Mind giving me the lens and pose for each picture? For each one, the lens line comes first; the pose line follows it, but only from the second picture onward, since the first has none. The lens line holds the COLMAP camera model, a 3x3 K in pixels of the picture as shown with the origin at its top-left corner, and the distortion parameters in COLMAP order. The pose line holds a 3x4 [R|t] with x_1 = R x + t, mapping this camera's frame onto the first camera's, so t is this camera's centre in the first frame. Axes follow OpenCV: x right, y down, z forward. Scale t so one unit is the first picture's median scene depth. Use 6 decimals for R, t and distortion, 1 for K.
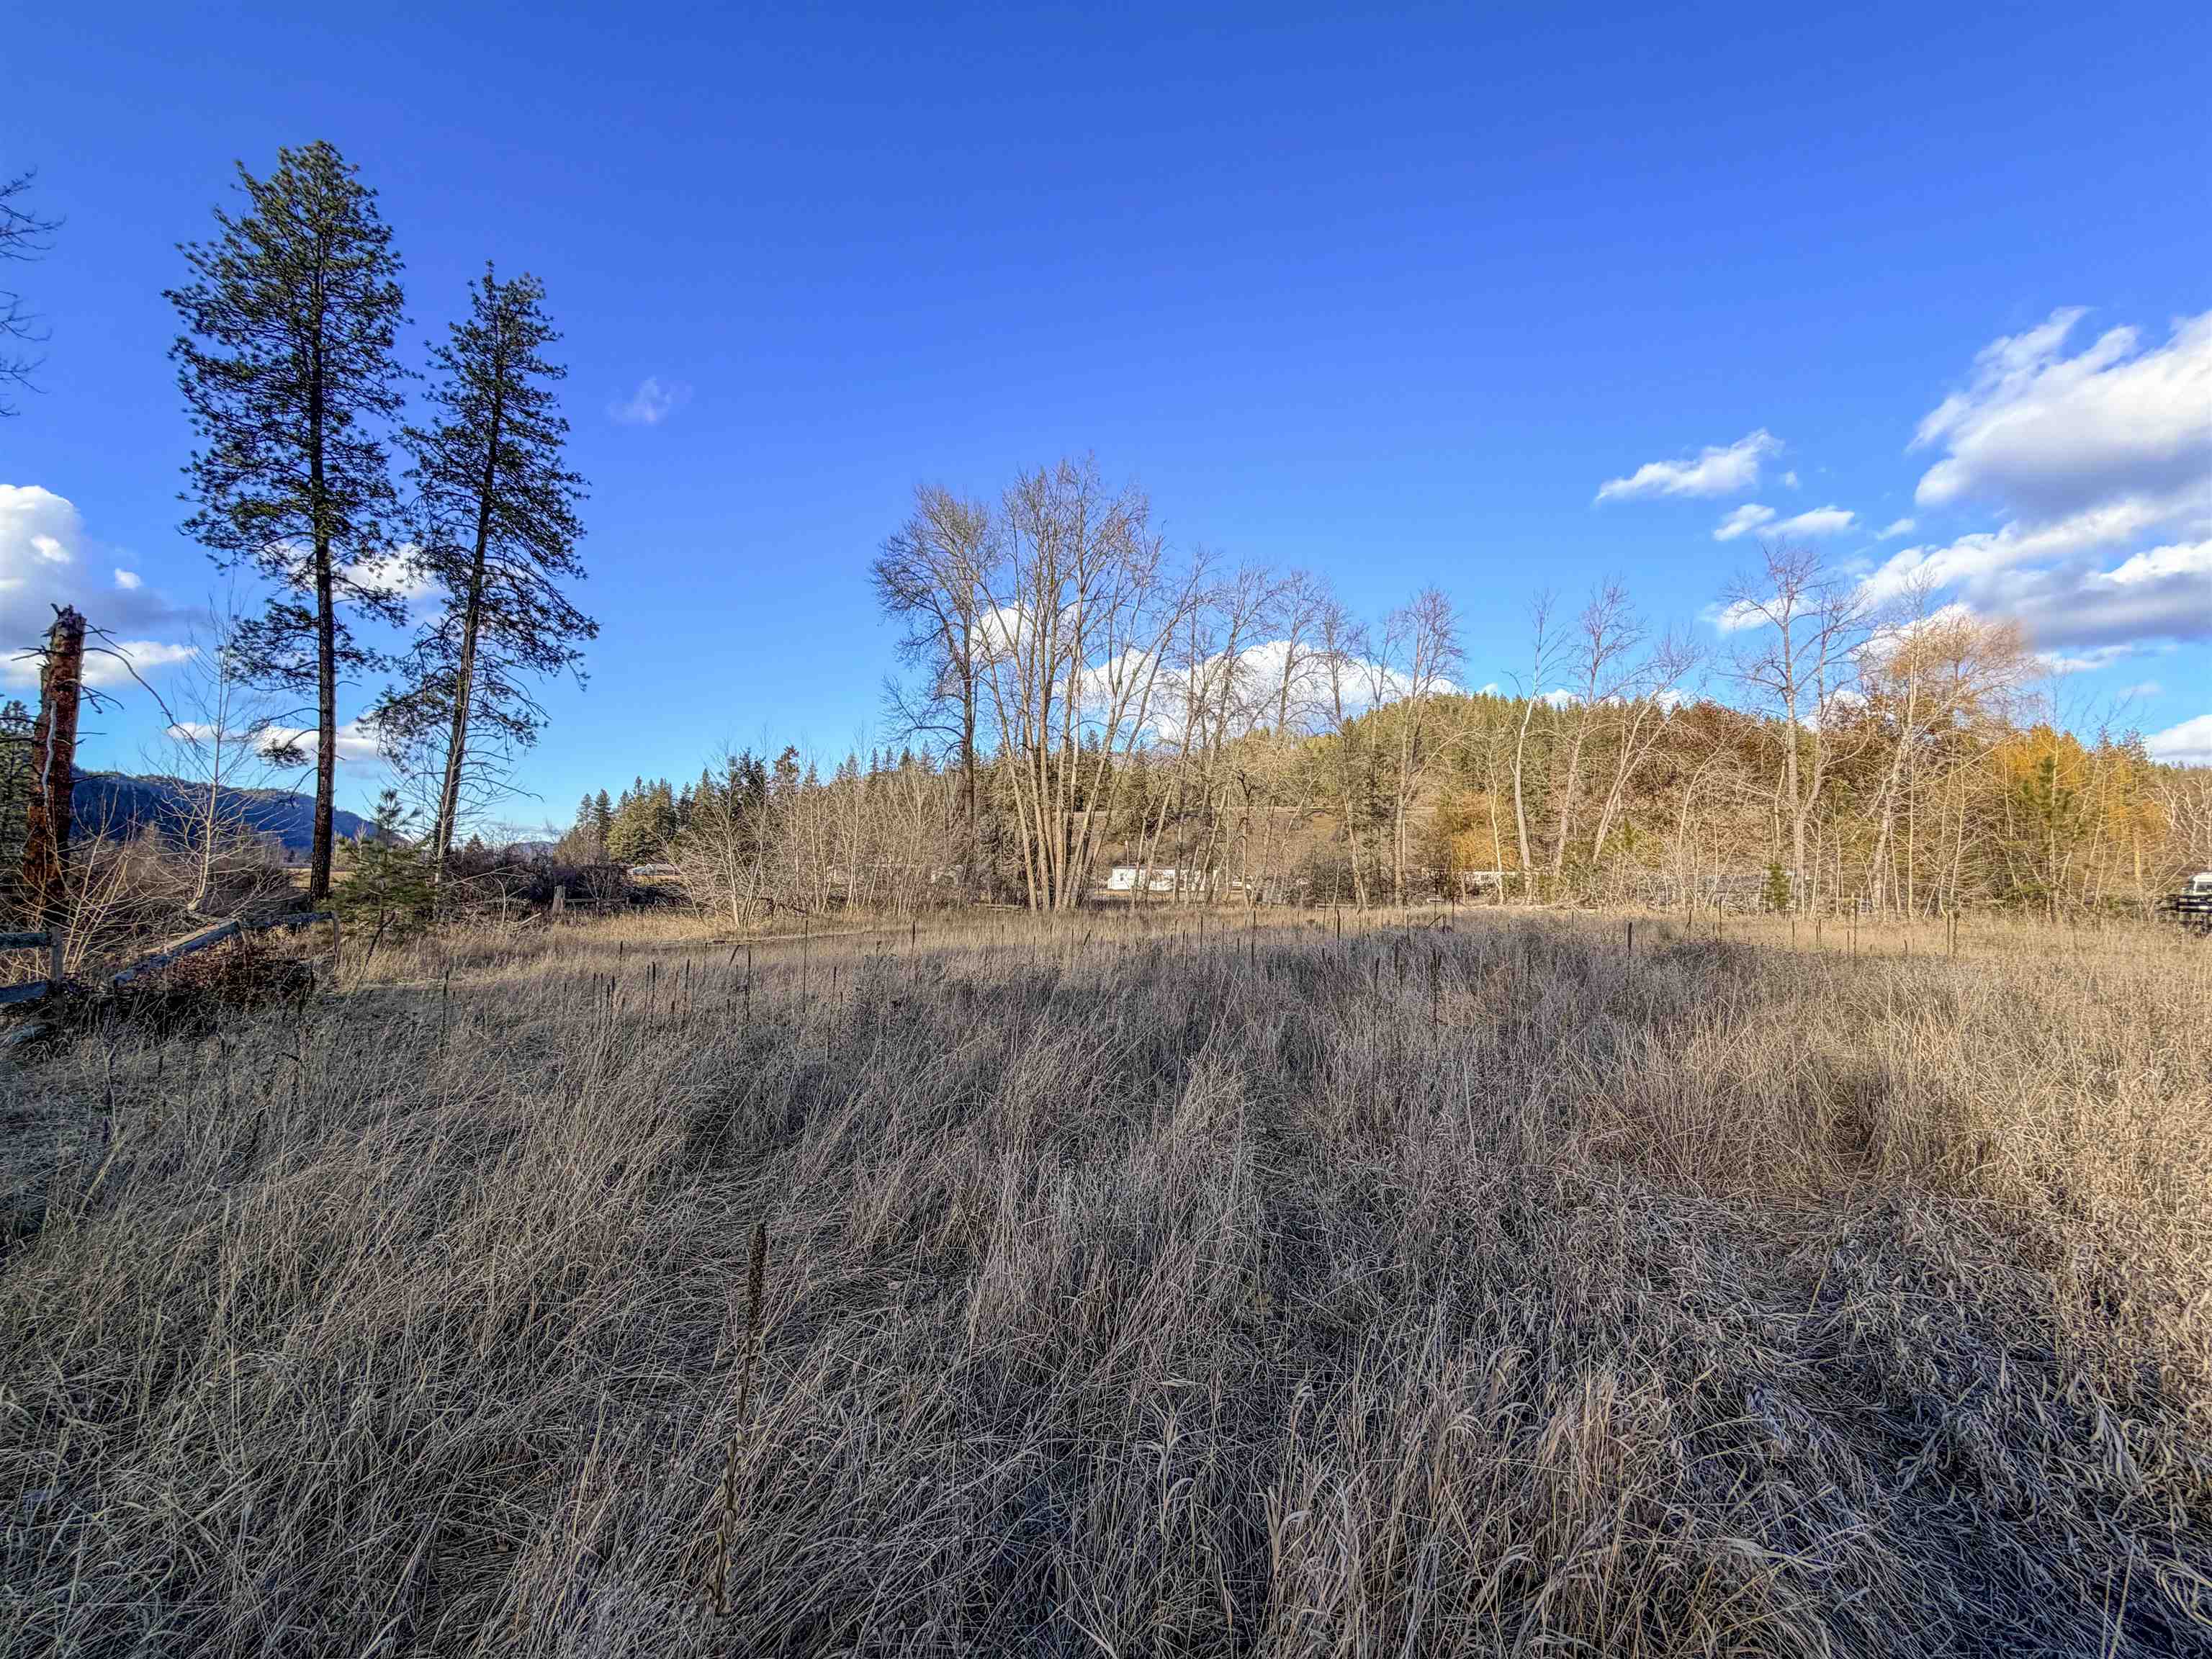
lens RADIAL K [[879.3, 0, 1100.0], [0, 879.3, 832.6], [0, 0, 1]] dist [0.000636, 0.000232]
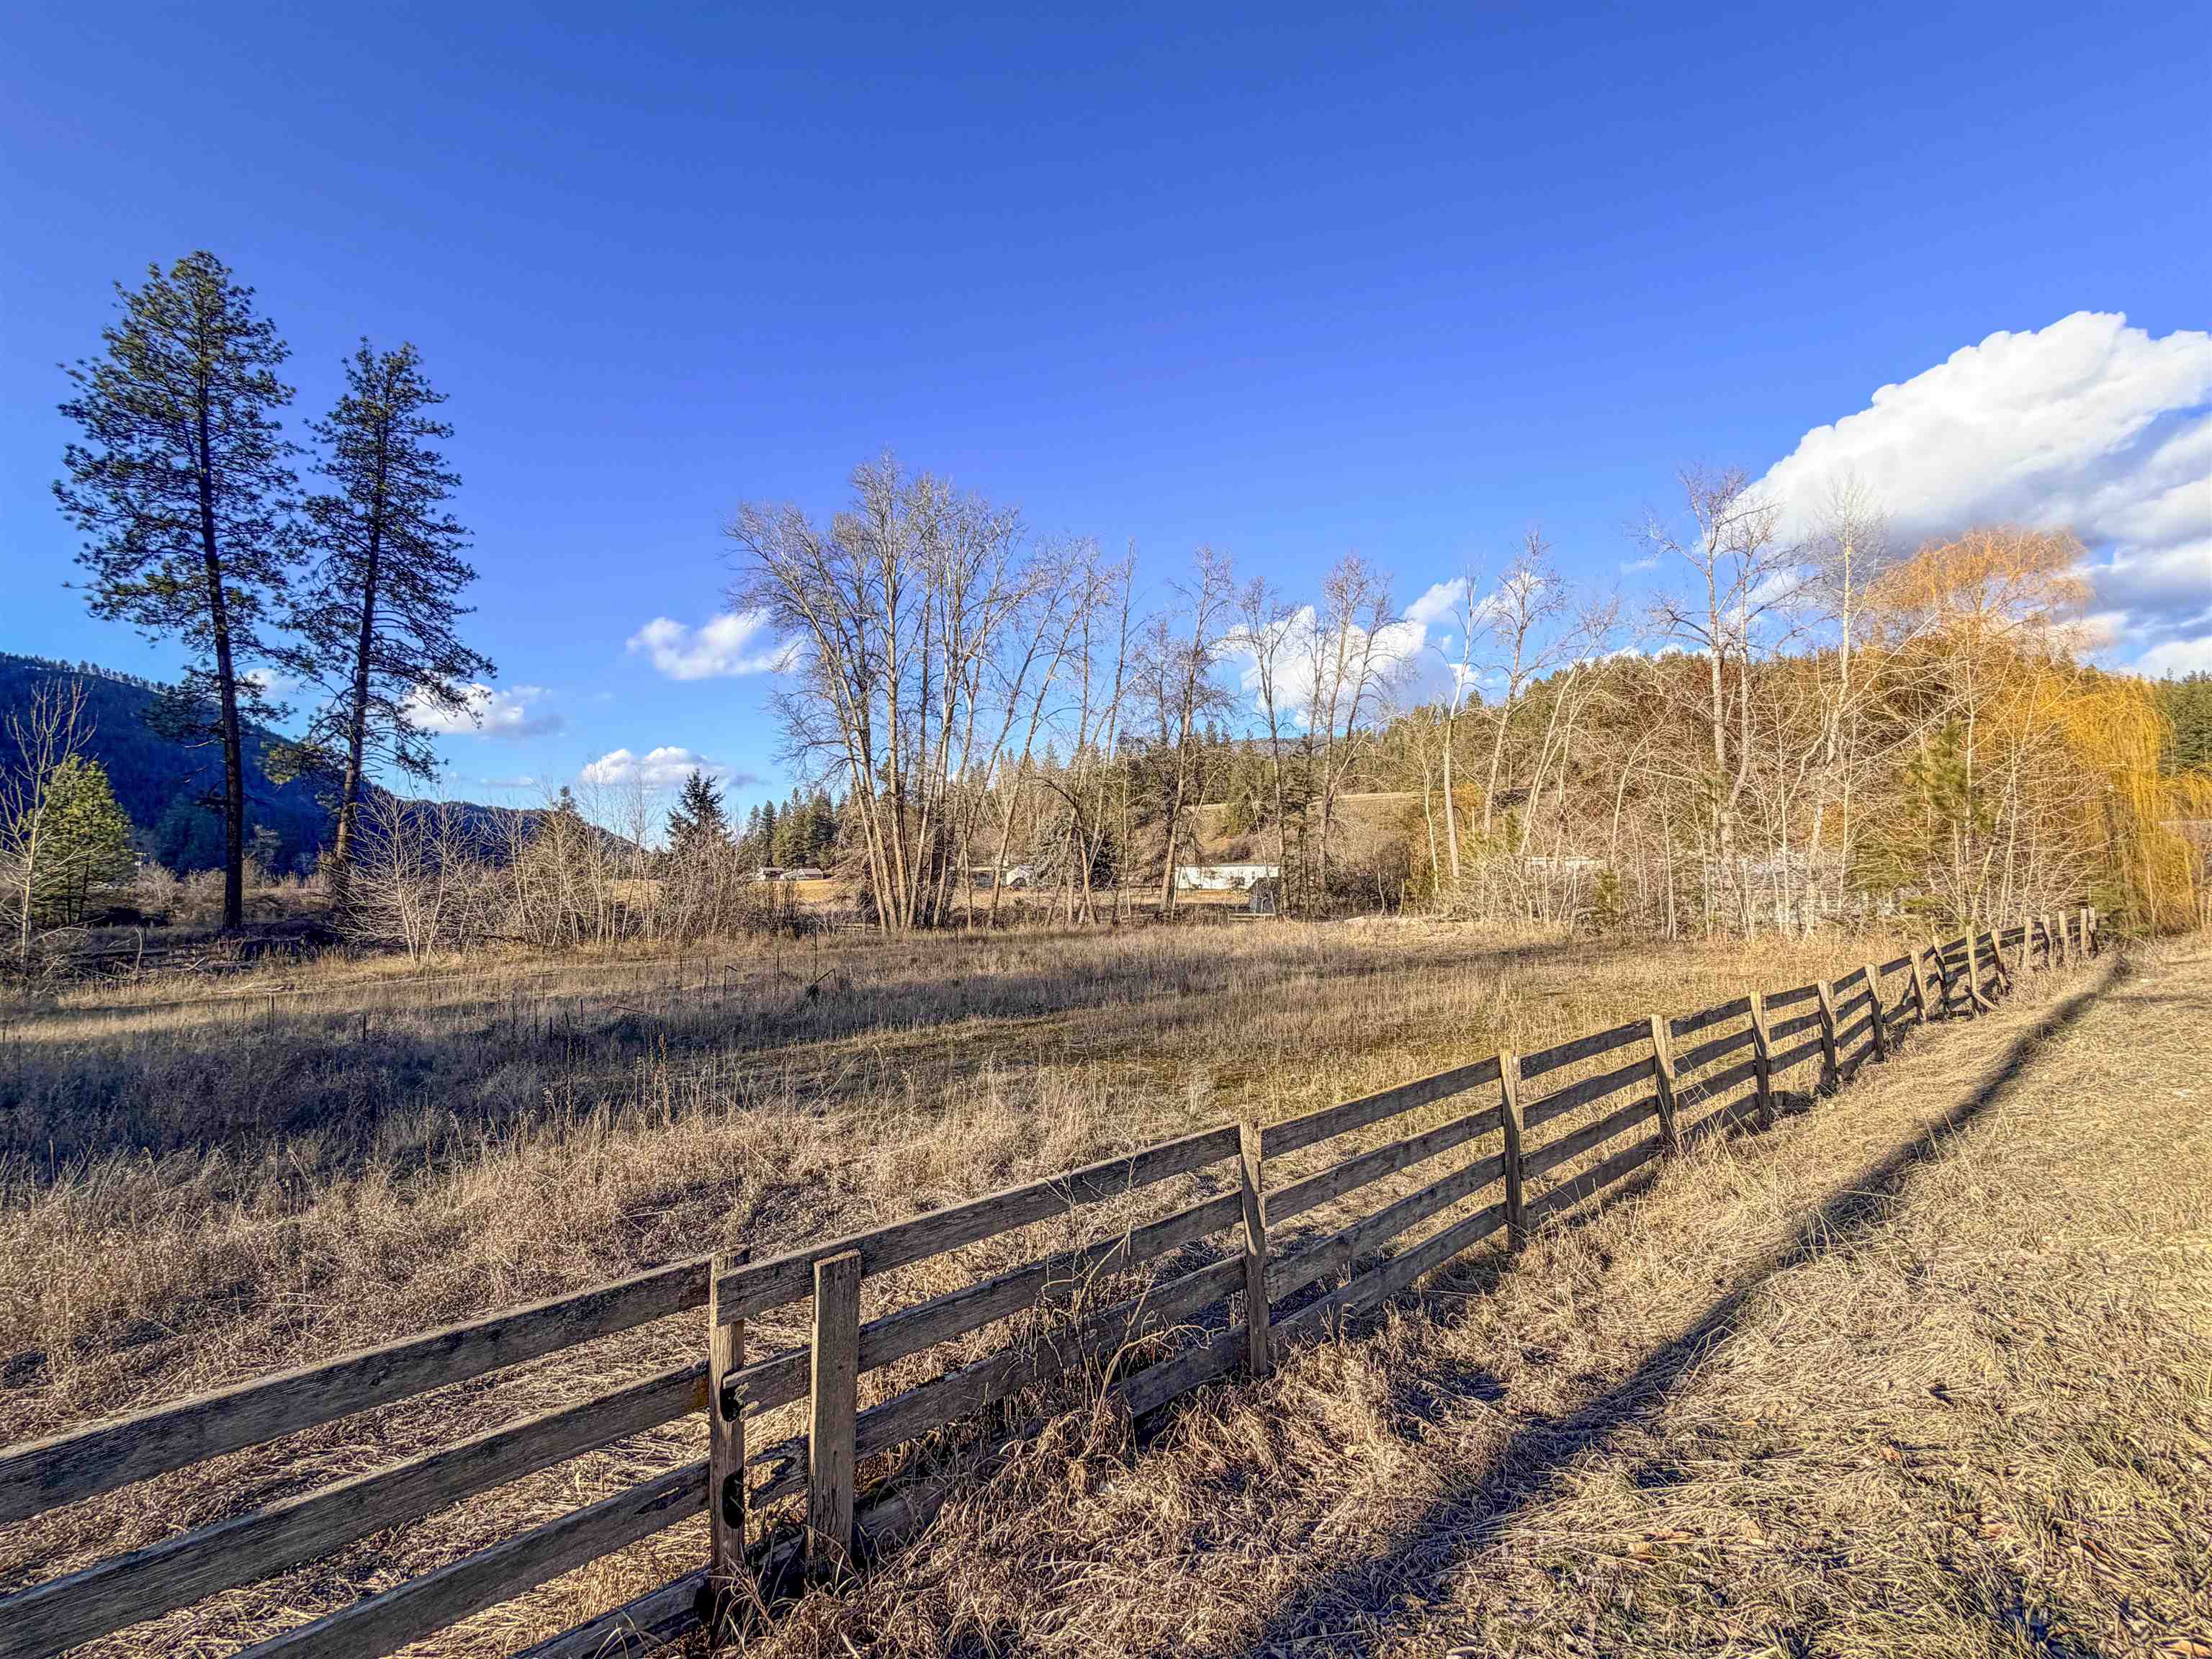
lens RADIAL K [[880.5, 0, 1097.4], [0, 880.5, 832.6], [0, 0, 1]] dist [-0.000808, 0.000375]
pose [[0.980140, -0.031643, -0.195764, 0.368409], [0.033431, 0.999424, 0.005836, -0.017221], [0.195467, -0.012264, 0.980634, 0.105314]]
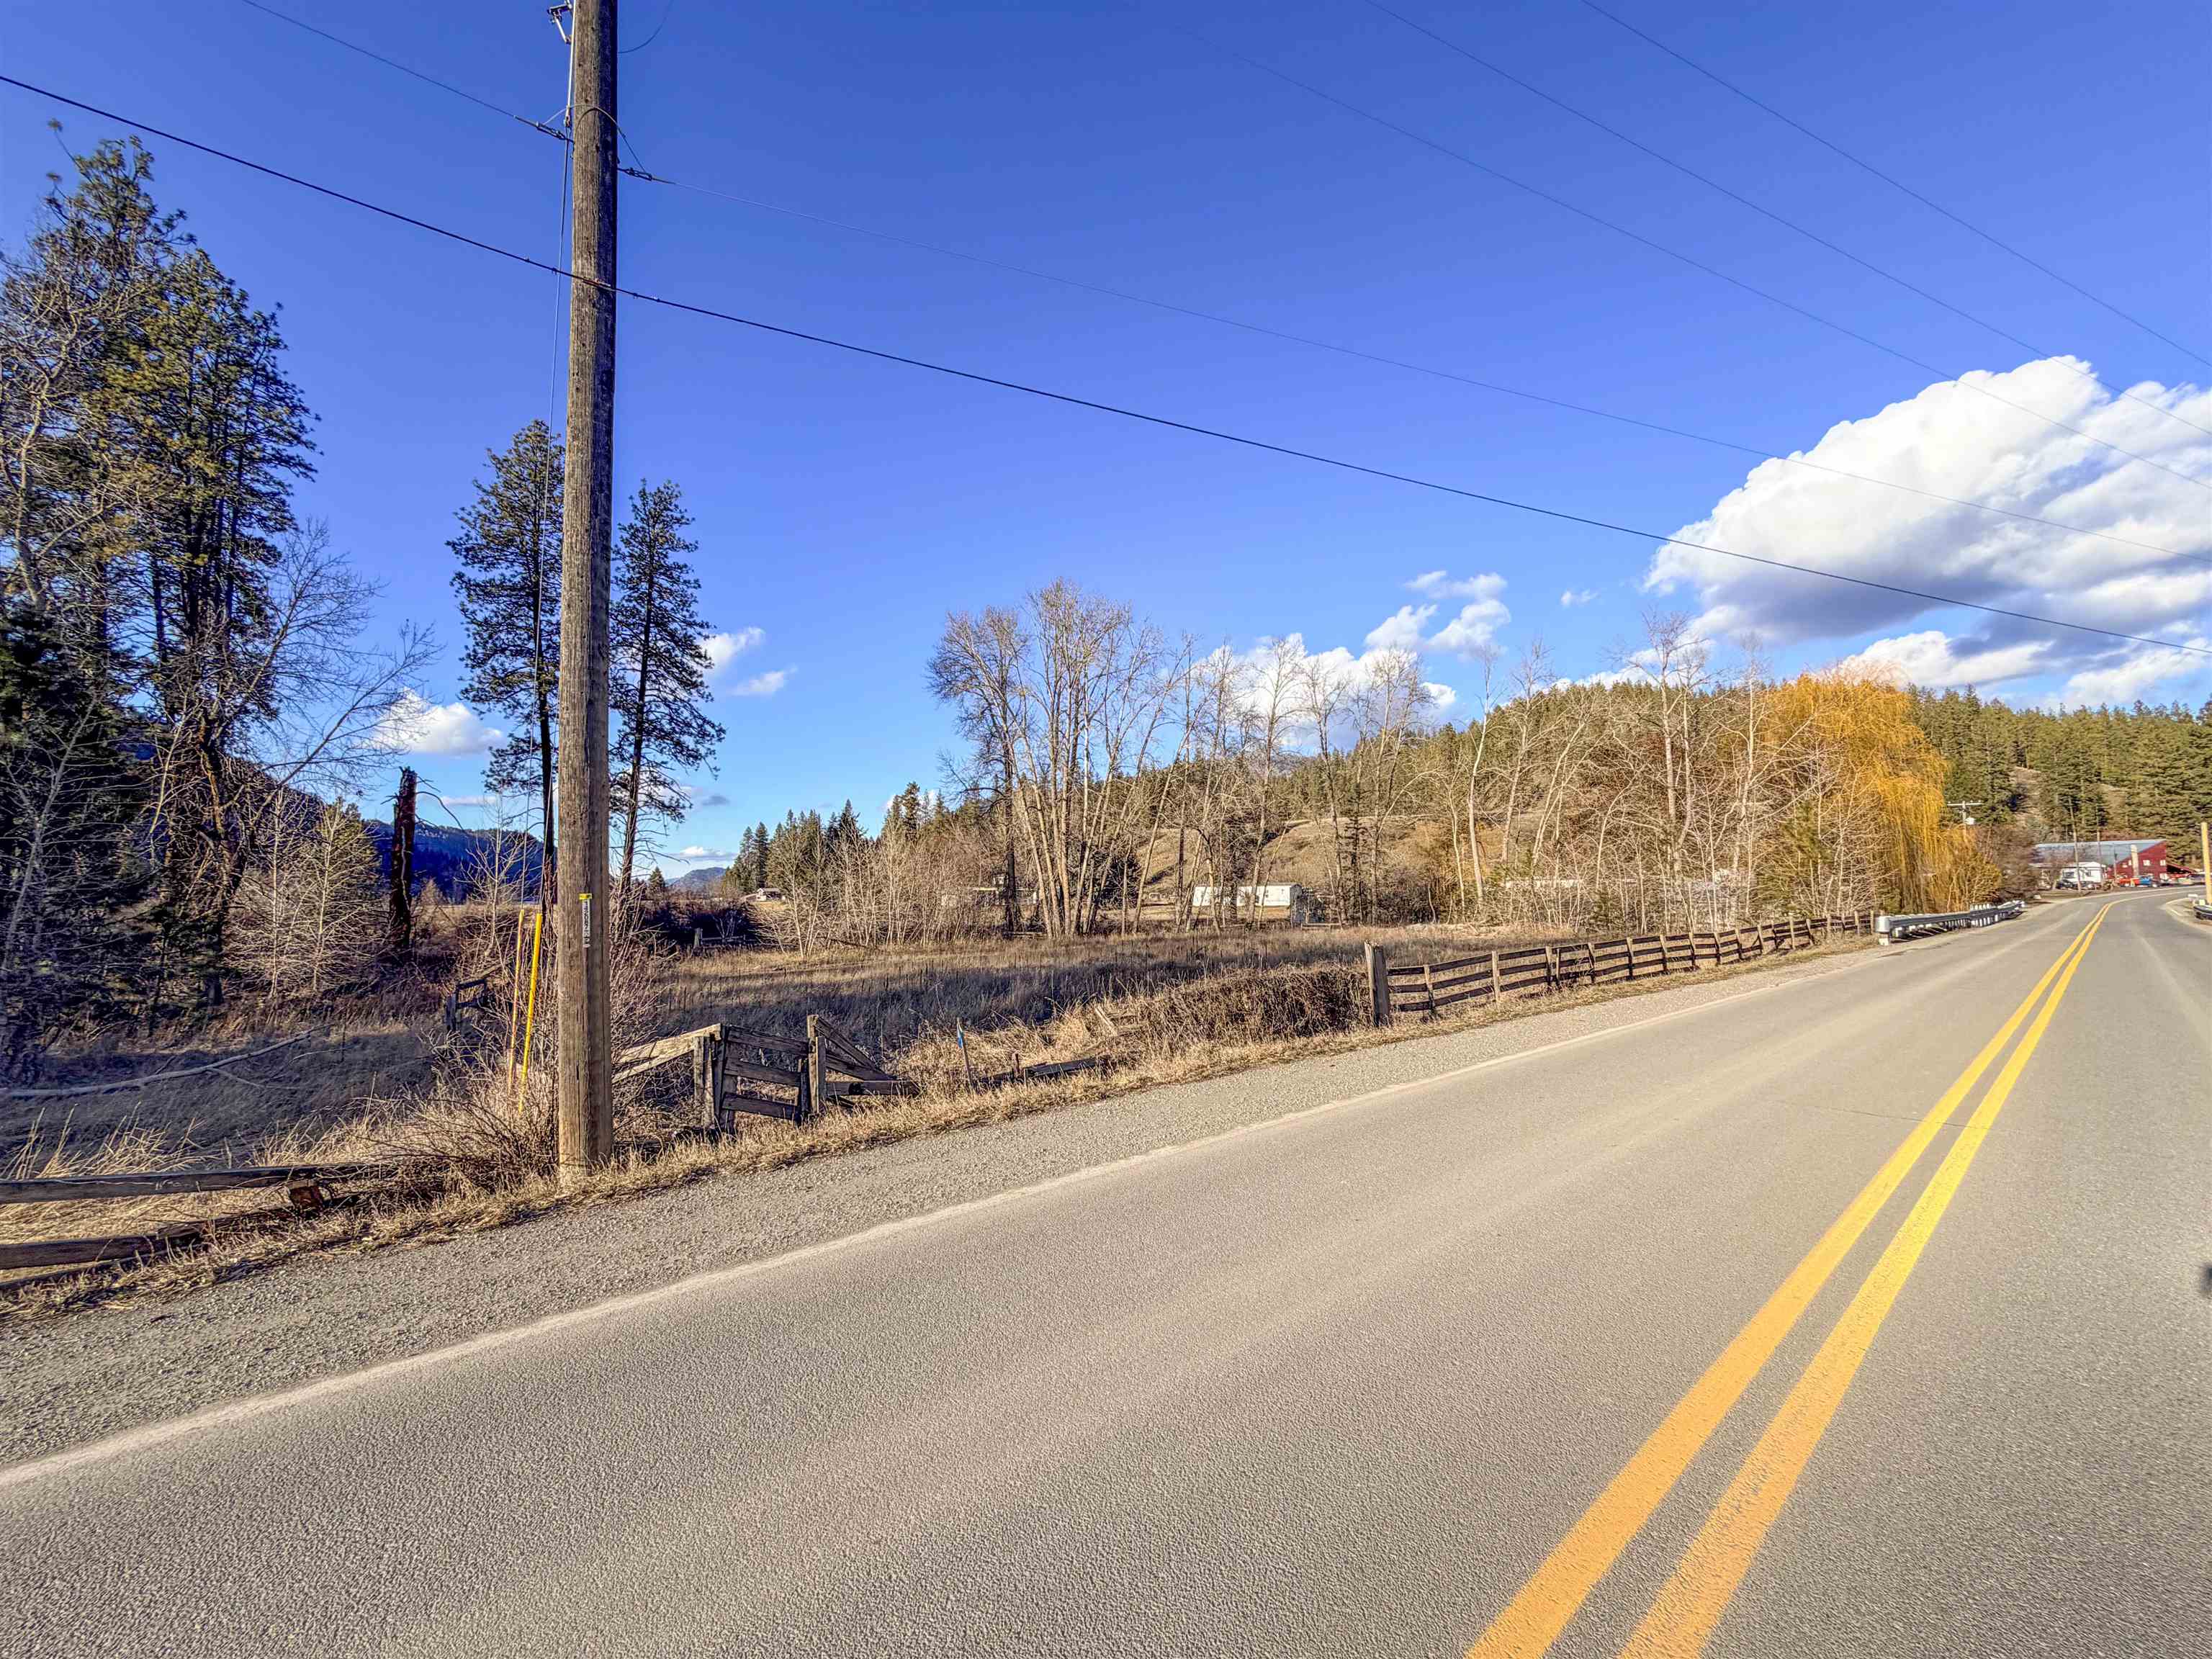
lens RADIAL K [[880.5, 0, 1097.4], [0, 880.5, 832.6], [0, 0, 1]] dist [-0.000808, 0.000375]
pose [[0.987234, -0.036867, -0.154949, 0.204746], [0.035034, 0.999280, -0.014543, -0.042527], [0.155374, 0.008929, 0.987815, -0.251198]]
